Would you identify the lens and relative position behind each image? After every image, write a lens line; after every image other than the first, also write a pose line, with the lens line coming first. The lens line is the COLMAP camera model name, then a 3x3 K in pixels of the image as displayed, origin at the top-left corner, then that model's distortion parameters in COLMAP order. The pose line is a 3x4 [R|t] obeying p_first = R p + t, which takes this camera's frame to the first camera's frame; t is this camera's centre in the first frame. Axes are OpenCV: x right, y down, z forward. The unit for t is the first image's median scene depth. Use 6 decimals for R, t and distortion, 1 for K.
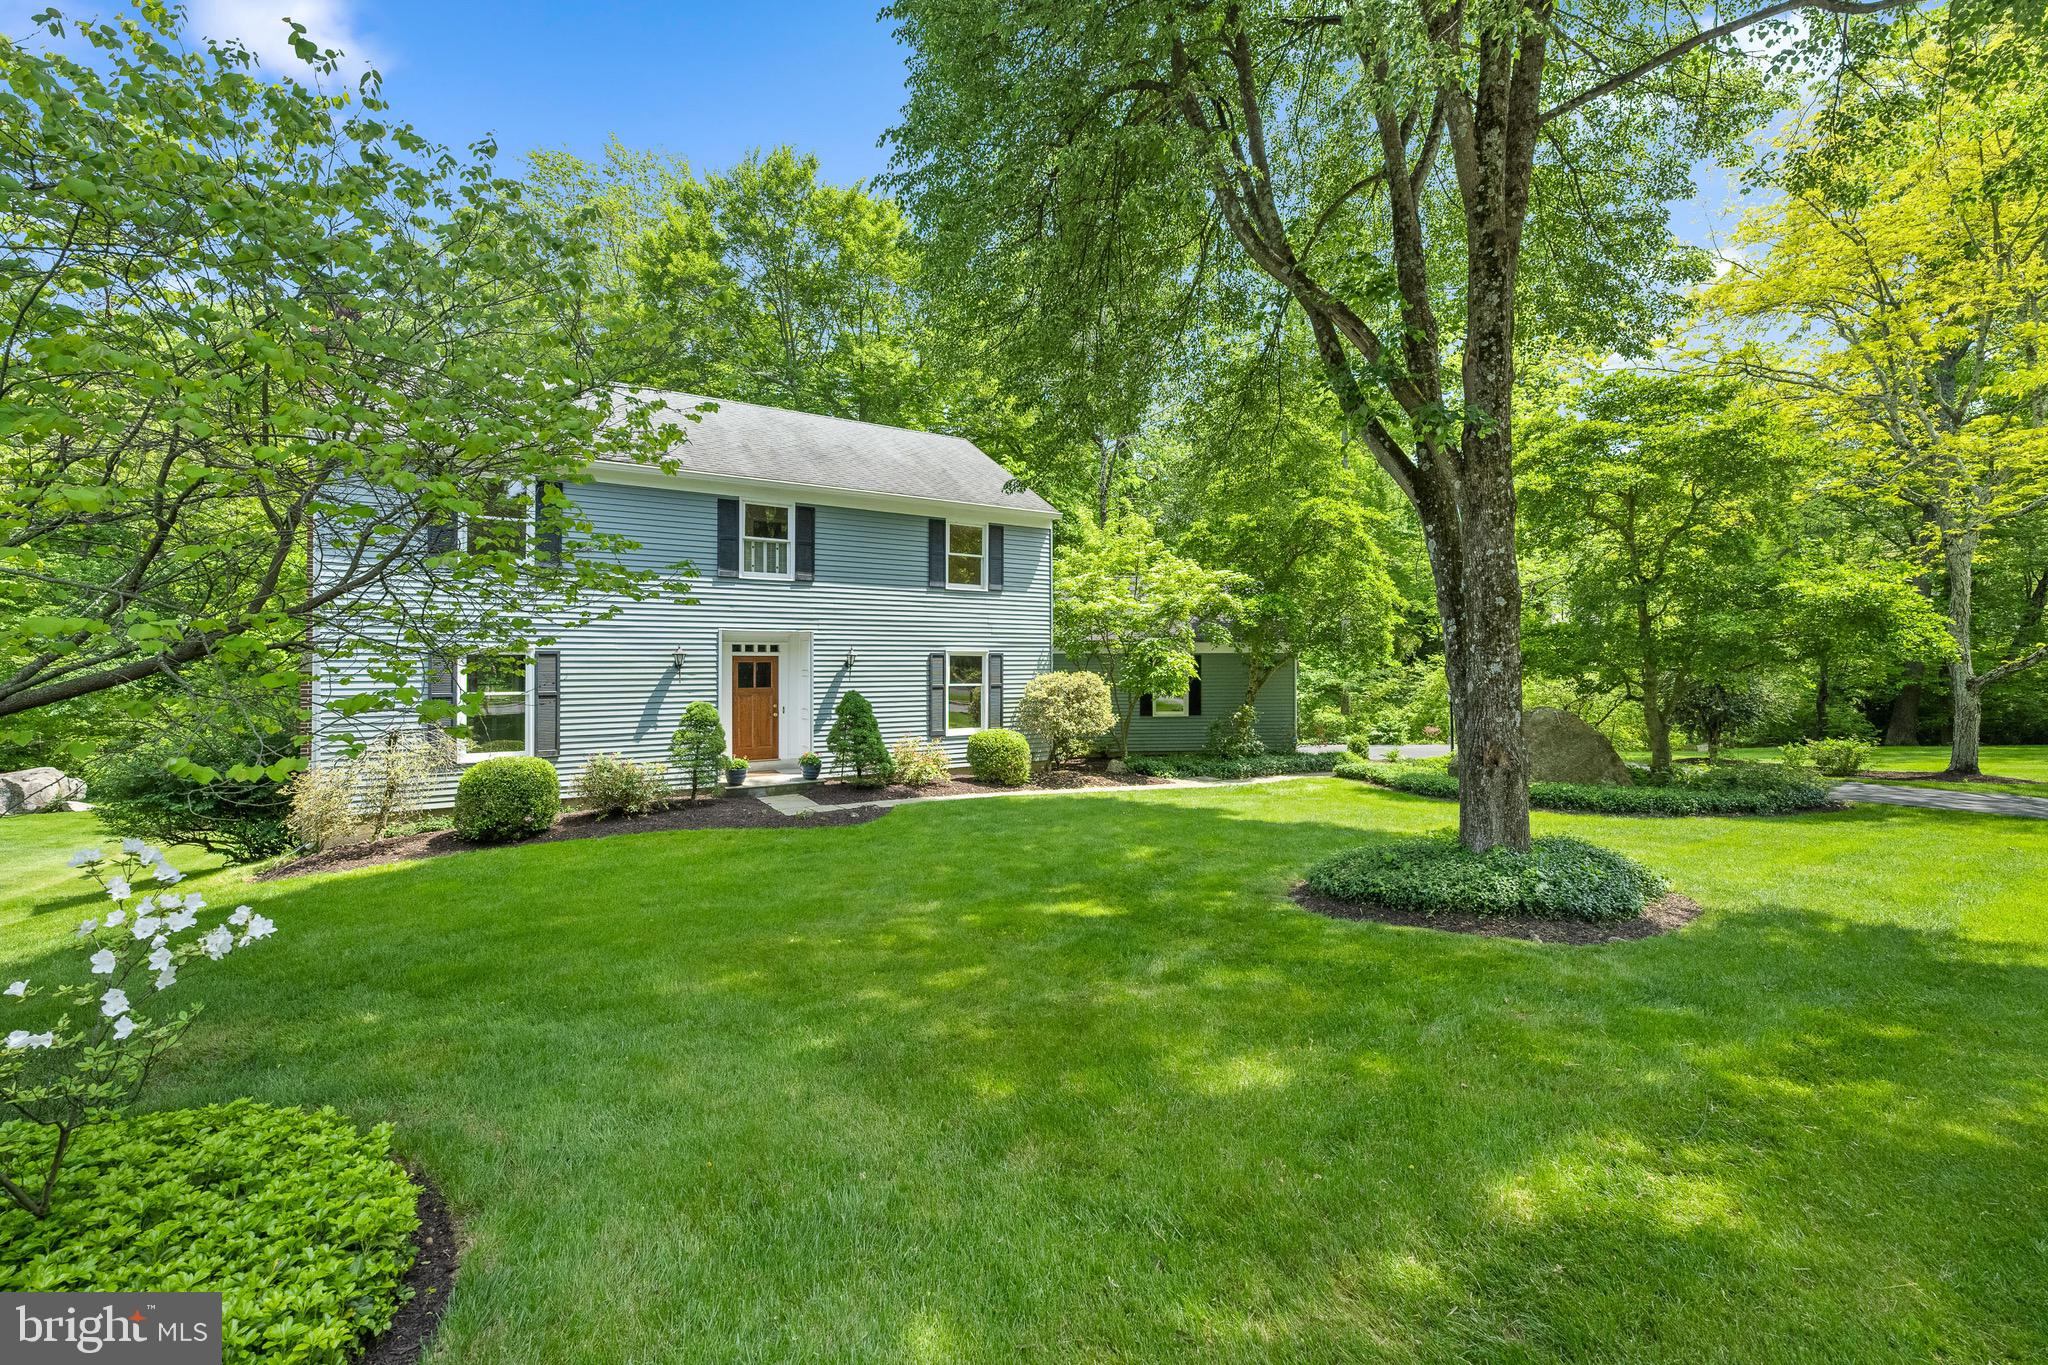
lens RADIAL K [[825.2, 0, 1023.5], [0, 825.2, 655.0], [0, 0, 1]] dist [-0.013804, 0.001558]
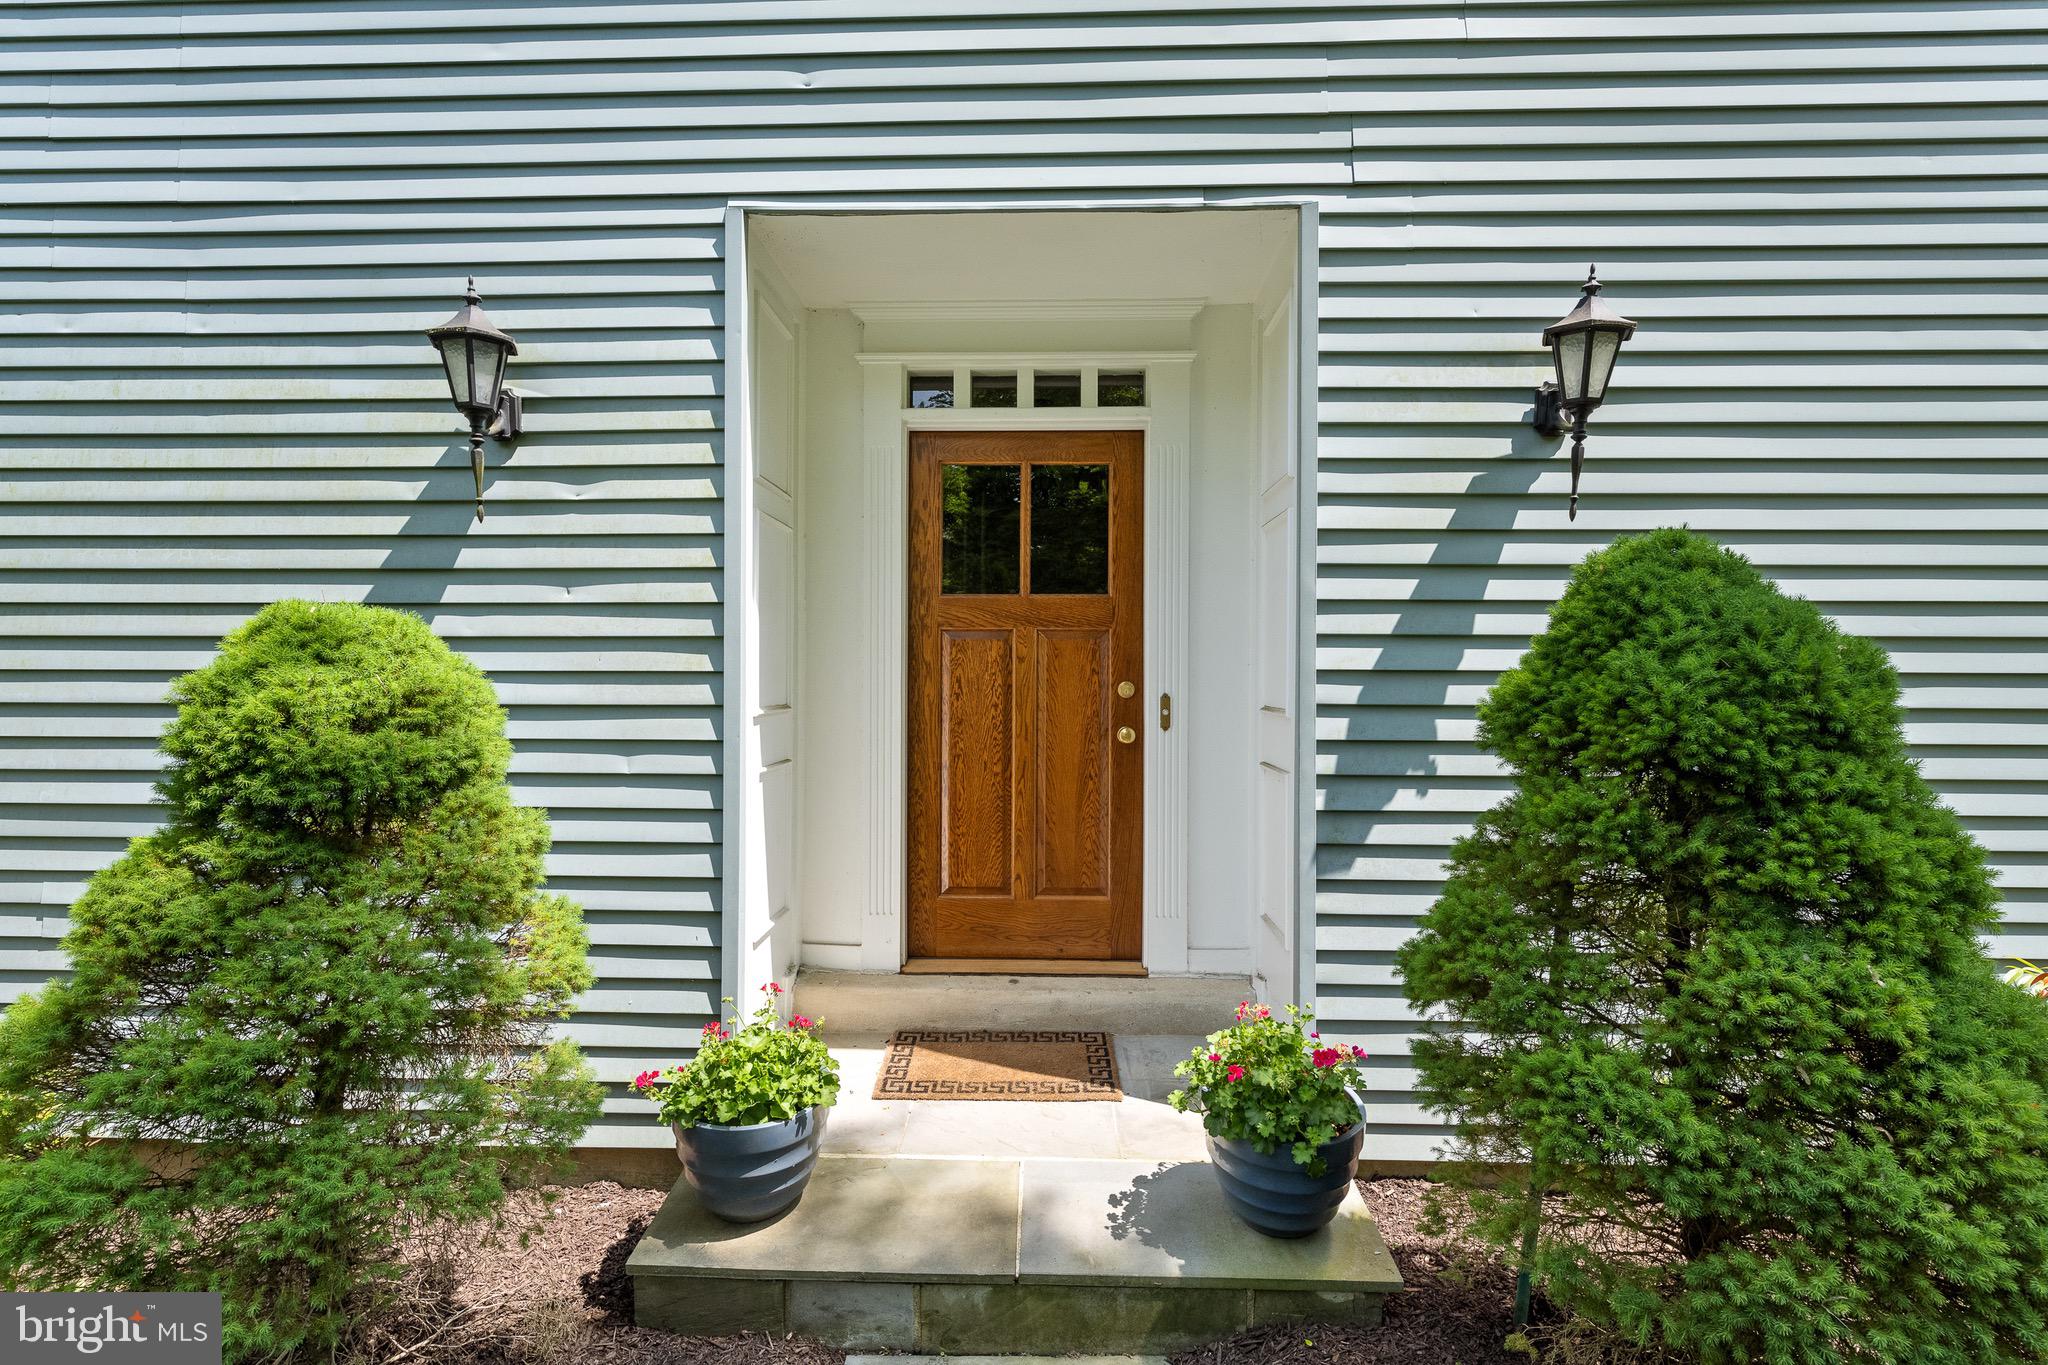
lens RADIAL K [[955.2, 0, 1033.6], [0, 955.2, 684.4], [0, 0, 1]] dist [-0.000734, -0.000037]
pose [[0.831877, 0.006727, -0.554919, -0.186726], [0.002859, 0.999861, 0.016406, 0.054510], [0.554952, -0.015234, 0.831743, 0.767188]]
